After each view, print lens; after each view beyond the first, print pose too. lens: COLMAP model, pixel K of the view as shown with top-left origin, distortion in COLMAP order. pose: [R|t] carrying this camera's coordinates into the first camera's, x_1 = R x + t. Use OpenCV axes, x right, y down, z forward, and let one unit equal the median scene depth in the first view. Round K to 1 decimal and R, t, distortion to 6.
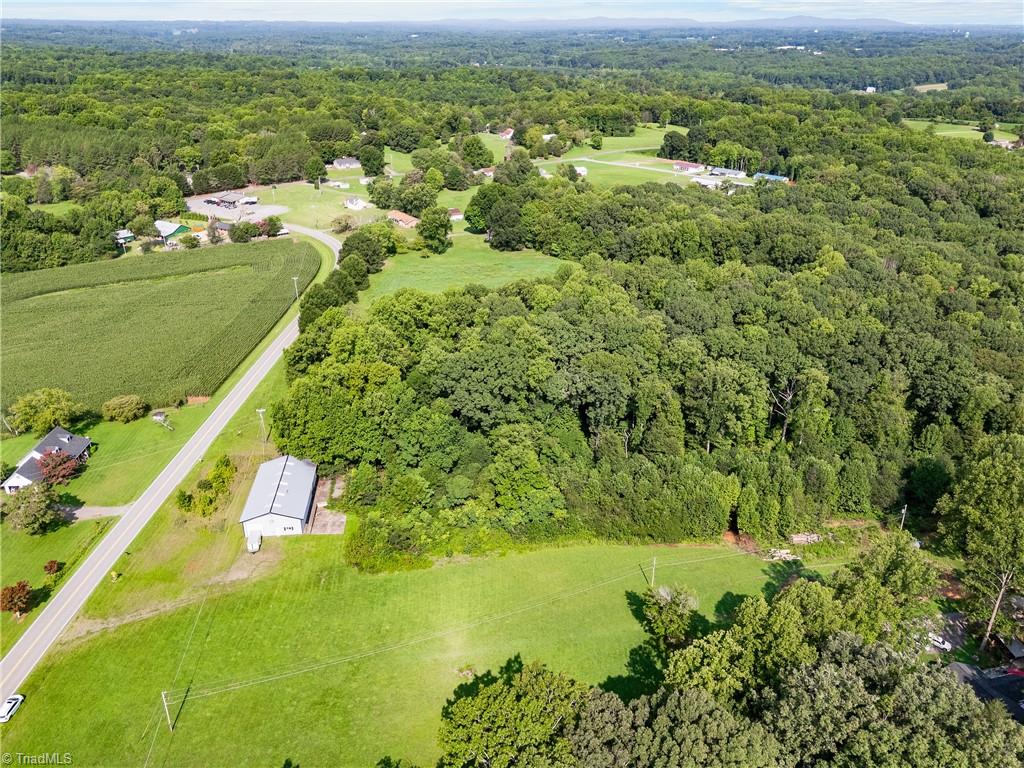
lens RADIAL K [[758.1, 0, 512.0], [0, 758.1, 384.0], [0, 0, 1]] dist [0.053100, -0.038555]
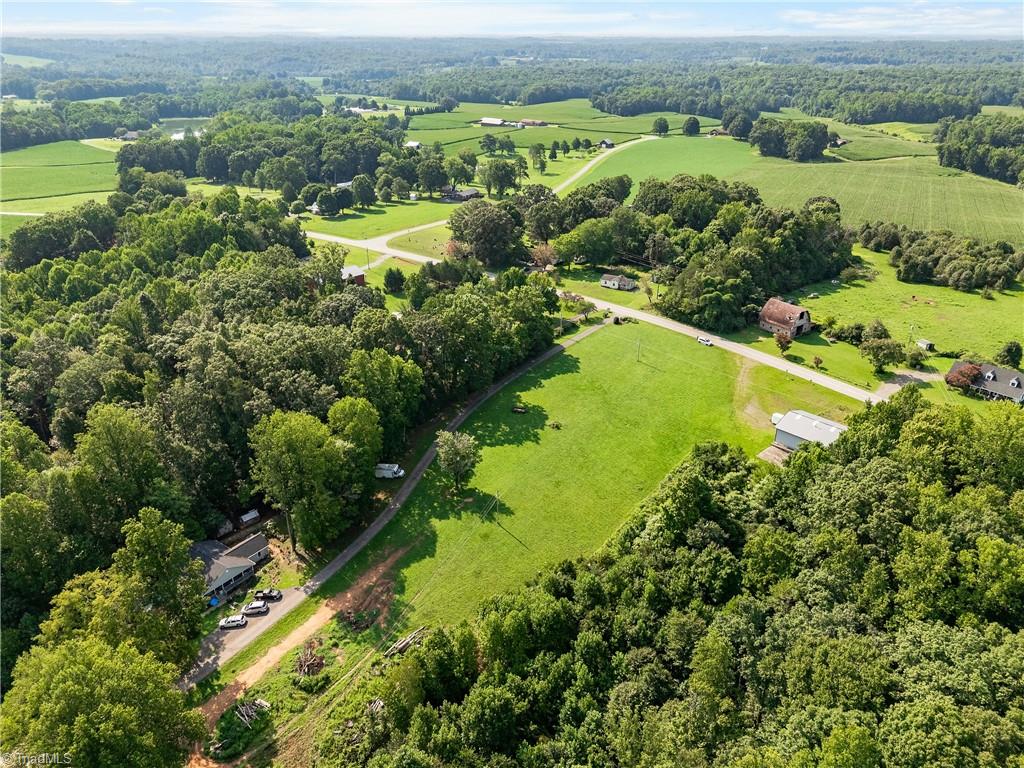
lens RADIAL K [[758.1, 0, 512.0], [0, 758.1, 384.0], [0, 0, 1]] dist [0.053100, -0.038555]
pose [[-0.797116, 0.245016, -0.551881, 0.287102], [-0.267049, 0.676683, 0.686138, -0.239274], [0.541563, 0.694311, -0.473964, 0.563584]]
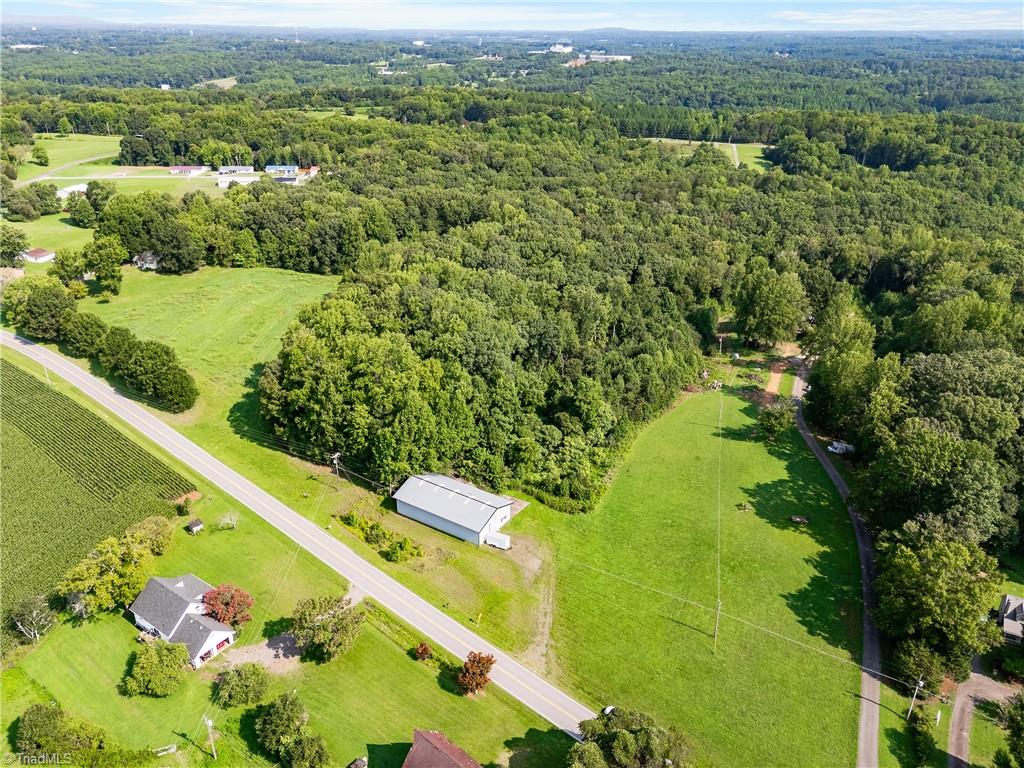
lens RADIAL K [[758.1, 0, 512.0], [0, 758.1, 384.0], [0, 0, 1]] dist [0.053100, -0.038555]
pose [[0.648374, -0.323044, 0.689387, -0.408777], [0.330935, 0.935078, 0.126926, -0.048095], [-0.685633, 0.145847, 0.713187, 0.103610]]
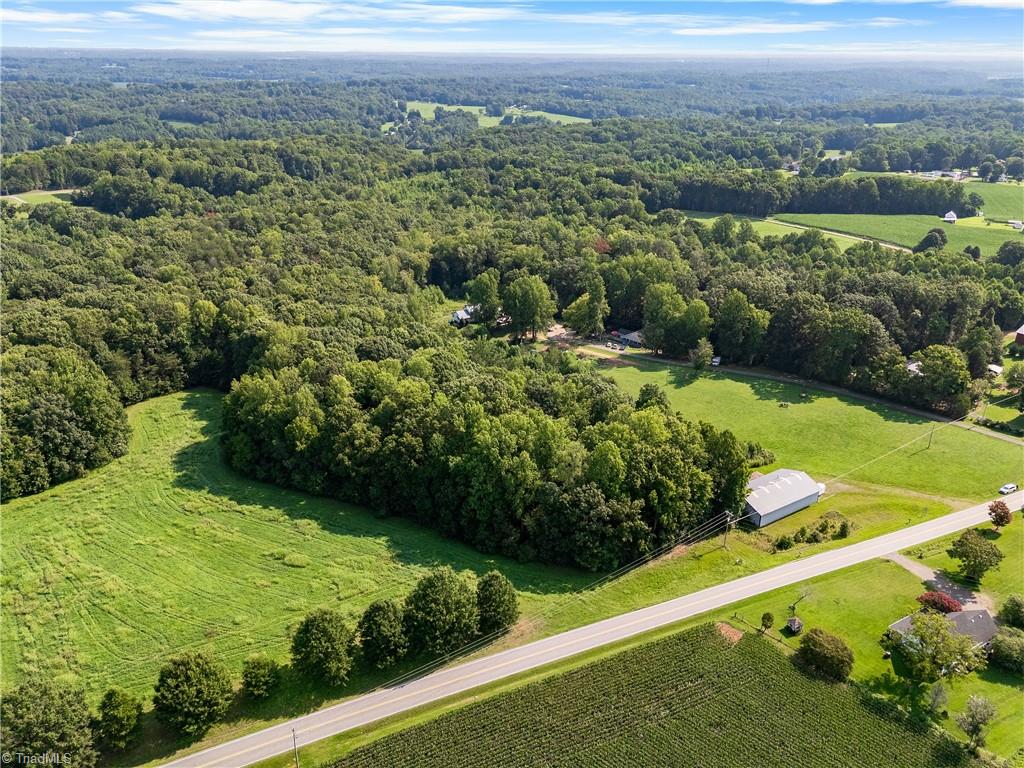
lens RADIAL K [[758.1, 0, 512.0], [0, 758.1, 384.0], [0, 0, 1]] dist [0.053100, -0.038555]
pose [[-0.431724, -0.368773, 0.823177, -0.485785], [0.388613, 0.747522, 0.538693, -0.367029], [-0.813999, 0.552464, -0.179414, 0.676089]]
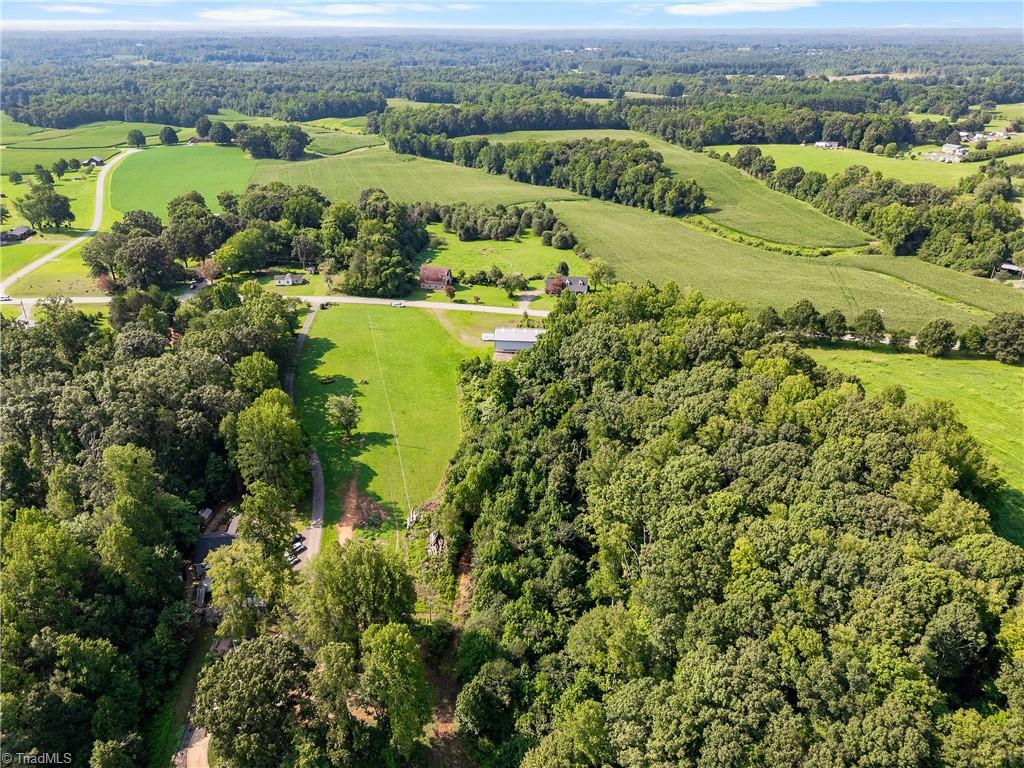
lens RADIAL K [[758.1, 0, 512.0], [0, 758.1, 384.0], [0, 0, 1]] dist [0.053100, -0.038555]
pose [[-0.187283, 0.410564, -0.892391, 0.578405], [-0.426627, 0.784315, 0.450376, -0.240406], [0.884824, 0.465066, 0.028269, 0.454465]]
